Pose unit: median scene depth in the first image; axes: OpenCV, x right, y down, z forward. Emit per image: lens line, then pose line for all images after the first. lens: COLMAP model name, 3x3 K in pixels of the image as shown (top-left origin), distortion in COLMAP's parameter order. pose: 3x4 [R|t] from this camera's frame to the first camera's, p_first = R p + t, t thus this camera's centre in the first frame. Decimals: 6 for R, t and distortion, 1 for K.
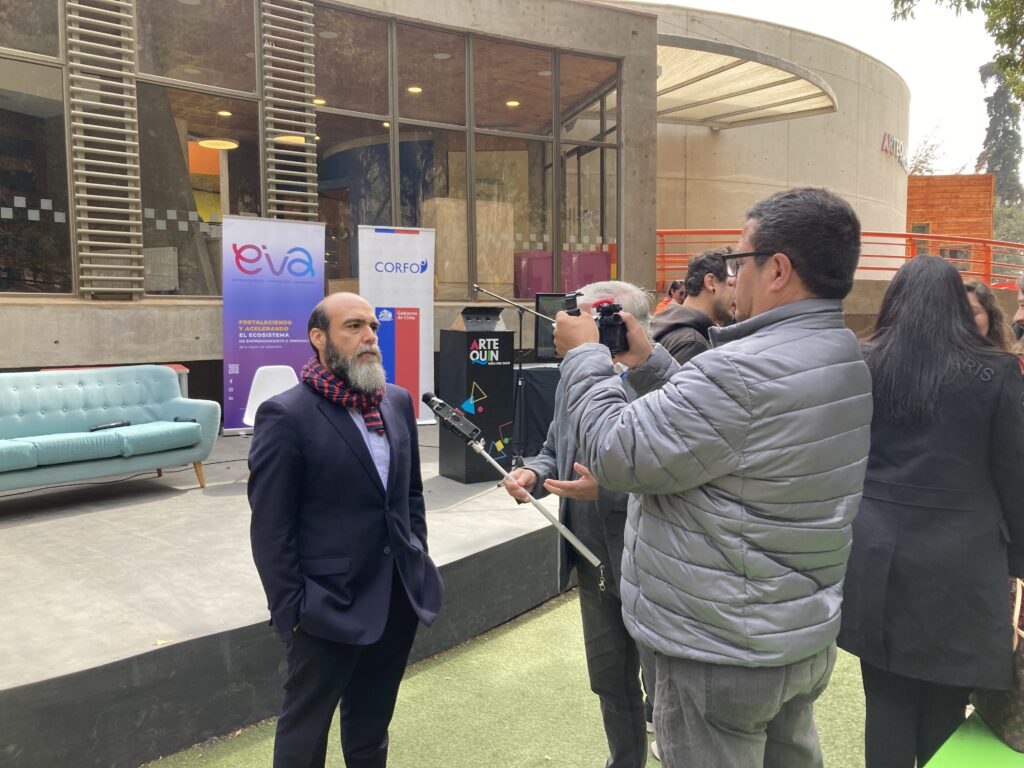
lens RADIAL K [[836.6, 0, 516.6], [0, 836.6, 376.4], [0, 0, 1]] dist [0.032263, -0.031219]
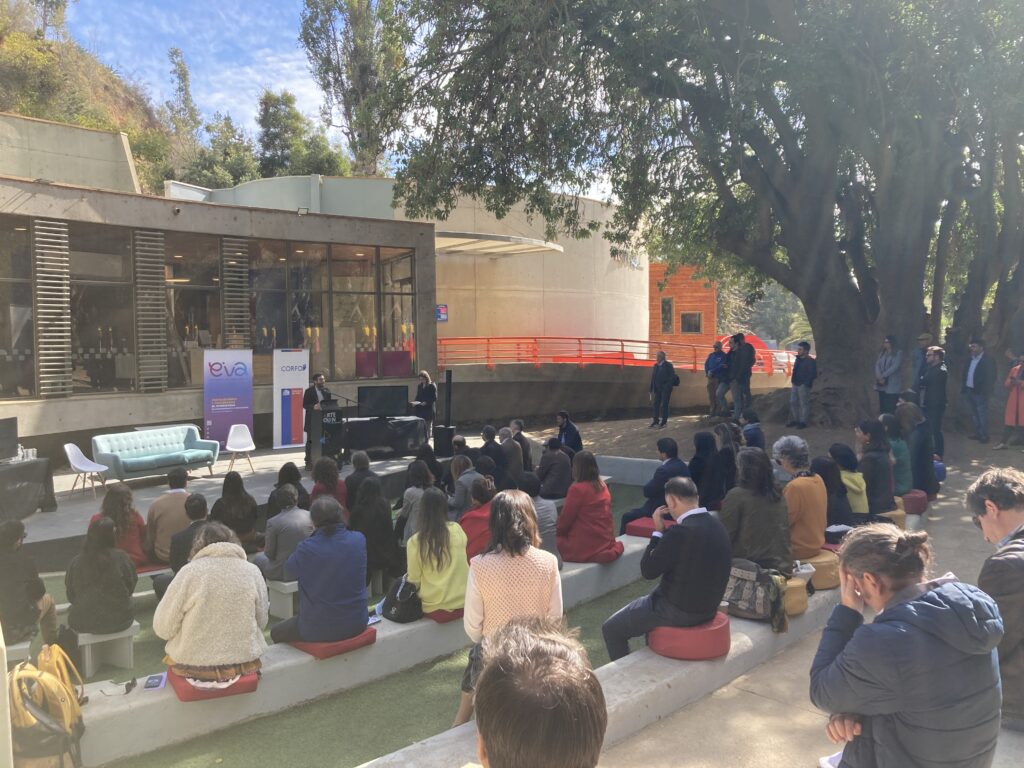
lens RADIAL K [[836.6, 0, 529.1], [0, 836.6, 376.2], [0, 0, 1]] dist [0.032263, -0.031219]
pose [[0.989785, -0.010227, 0.142198, 0.105192], [0.013120, 0.999725, -0.019426, -0.052846], [-0.141960, 0.021093, 0.989648, -0.832194]]
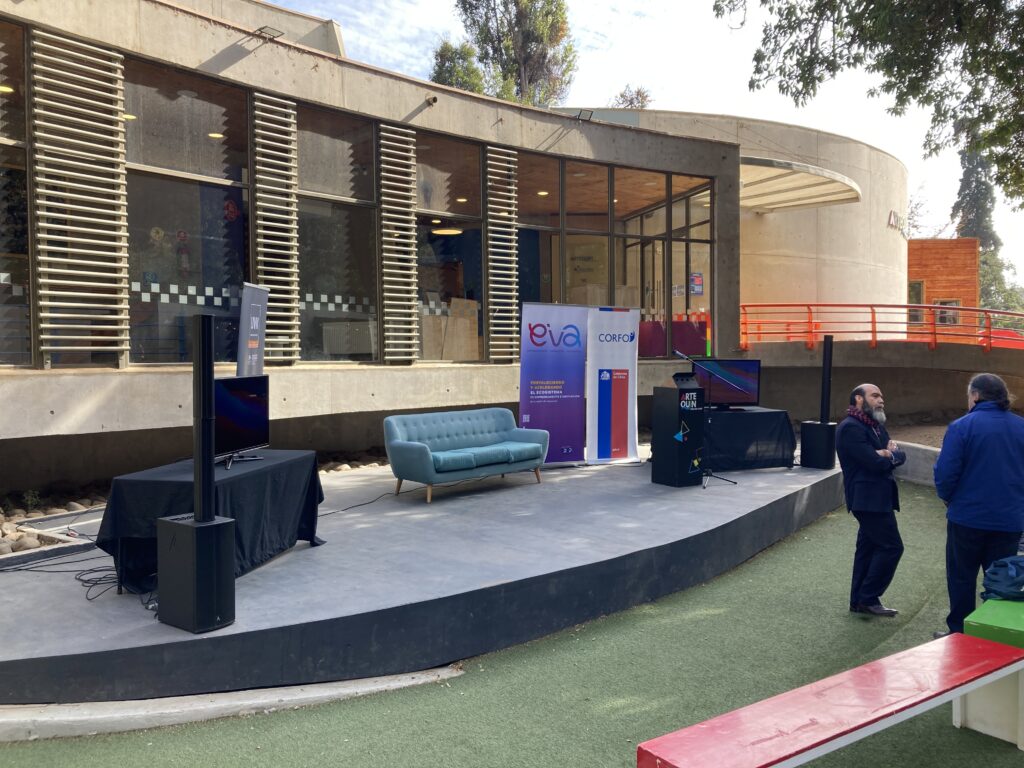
lens RADIAL K [[836.6, 0, 520.0], [0, 836.6, 382.5], [0, 0, 1]] dist [0.032263, -0.031219]
pose [[0.999647, -0.002918, 0.026403, -0.211574], [0.003908, 0.999288, -0.037525, -0.004010], [-0.026275, 0.037615, 0.998947, -0.296502]]
